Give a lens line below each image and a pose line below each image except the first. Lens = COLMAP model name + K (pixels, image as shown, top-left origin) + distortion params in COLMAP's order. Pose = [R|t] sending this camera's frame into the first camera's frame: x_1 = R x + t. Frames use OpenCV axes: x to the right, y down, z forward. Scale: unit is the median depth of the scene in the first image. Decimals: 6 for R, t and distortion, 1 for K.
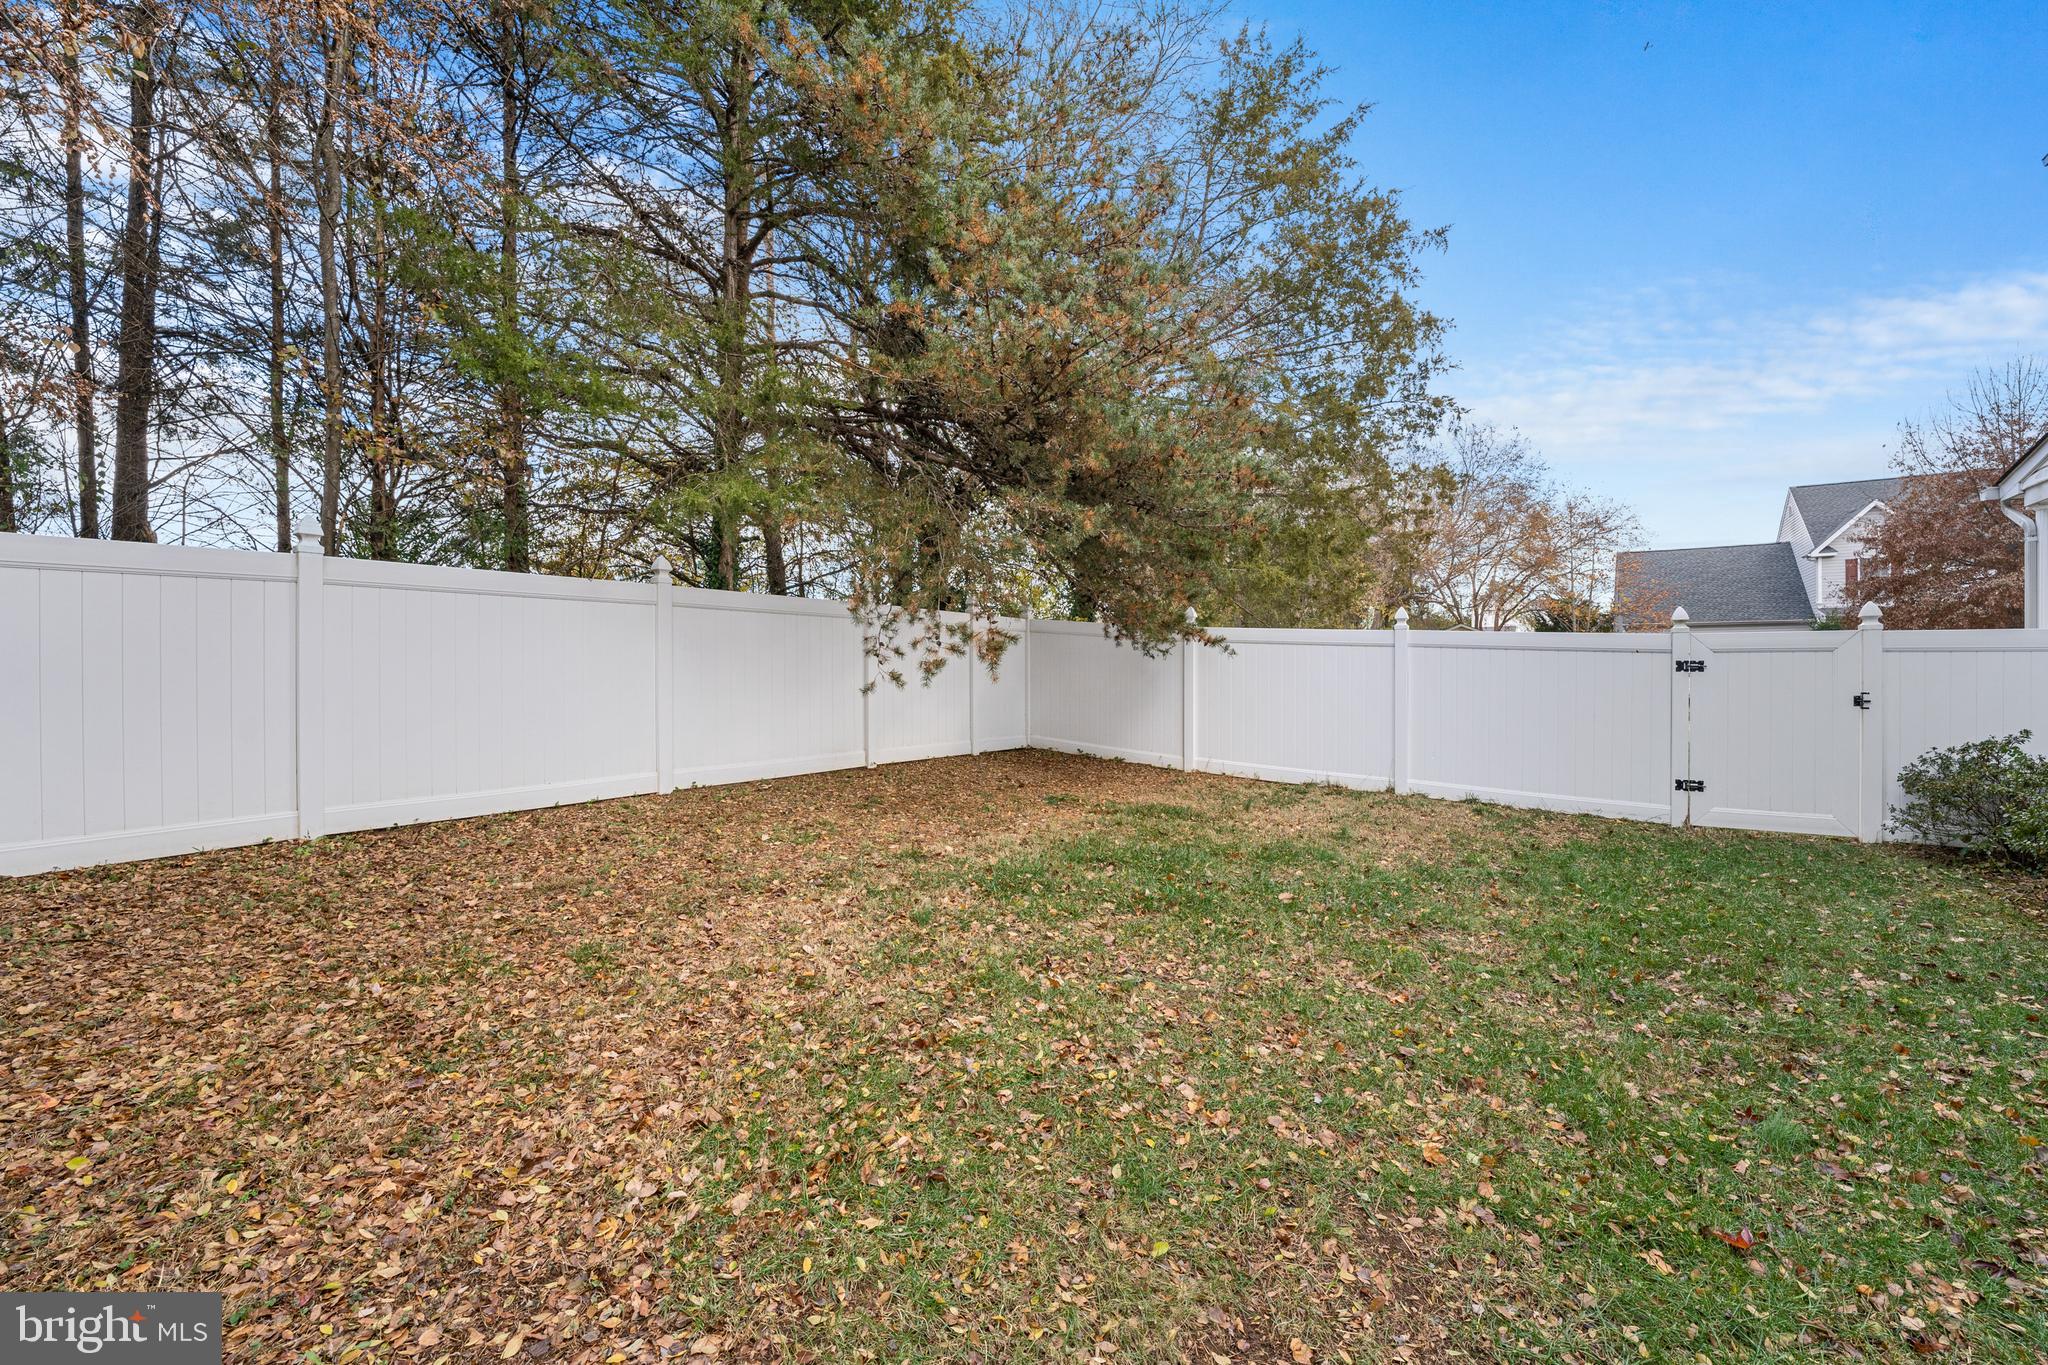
lens RADIAL K [[817.9, 0, 1017.8], [0, 817.9, 678.7], [0, 0, 1]] dist [-0.009697, -0.000033]
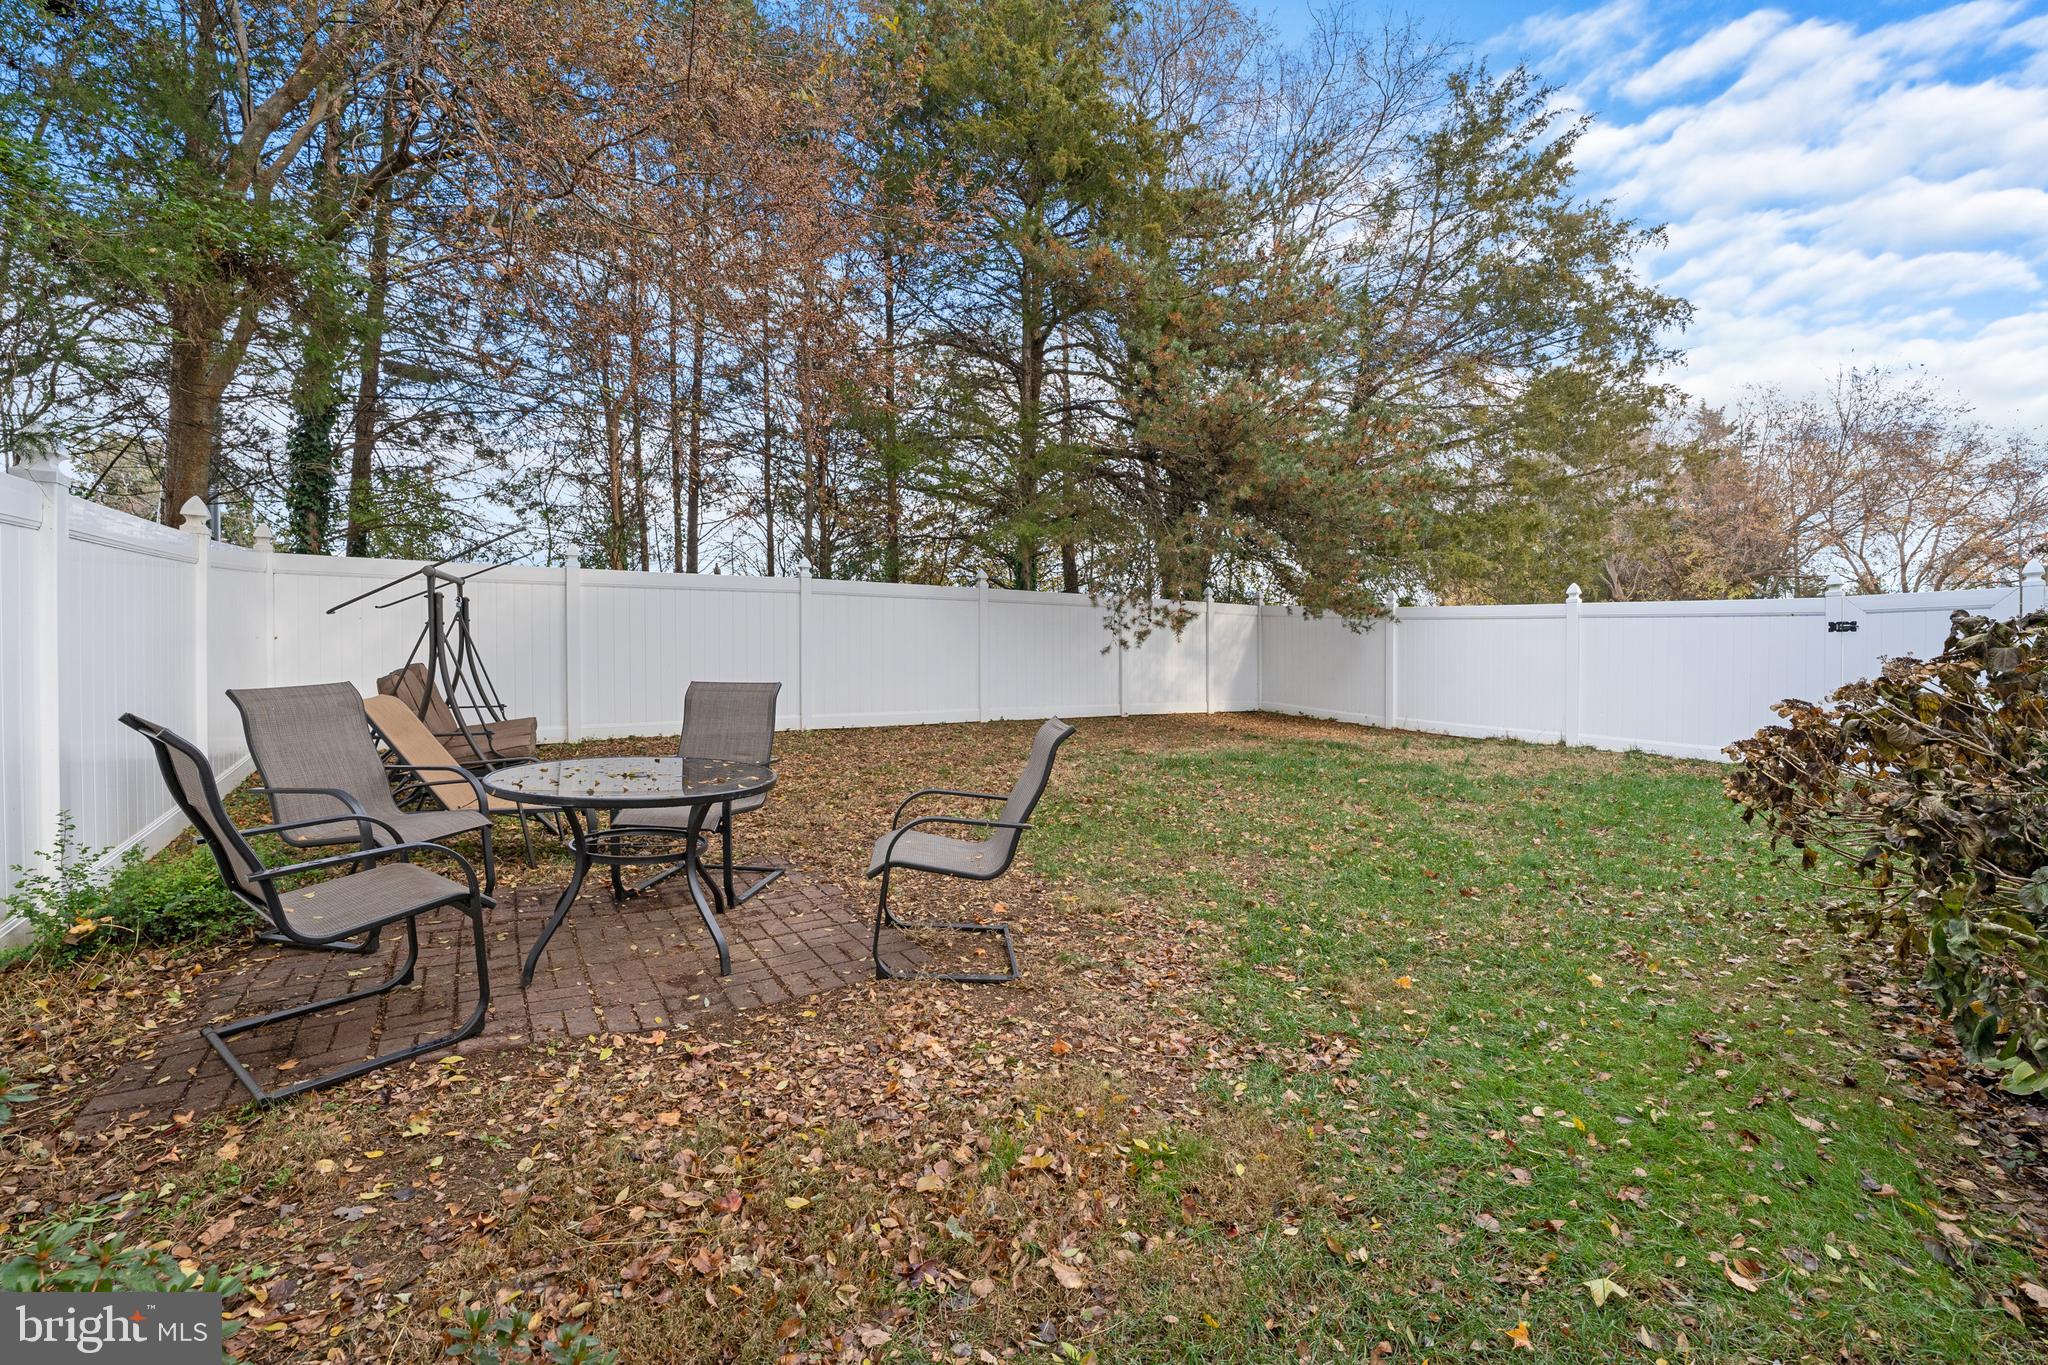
lens RADIAL K [[817.9, 0, 1031.5], [0, 817.9, 680.2], [0, 0, 1]] dist [-0.009697, -0.000033]
pose [[0.934465, 0.001588, -0.356052, 0.151696], [-0.000300, 0.999993, 0.003675, 0.040235], [0.356055, -0.003328, 0.934459, -0.309238]]
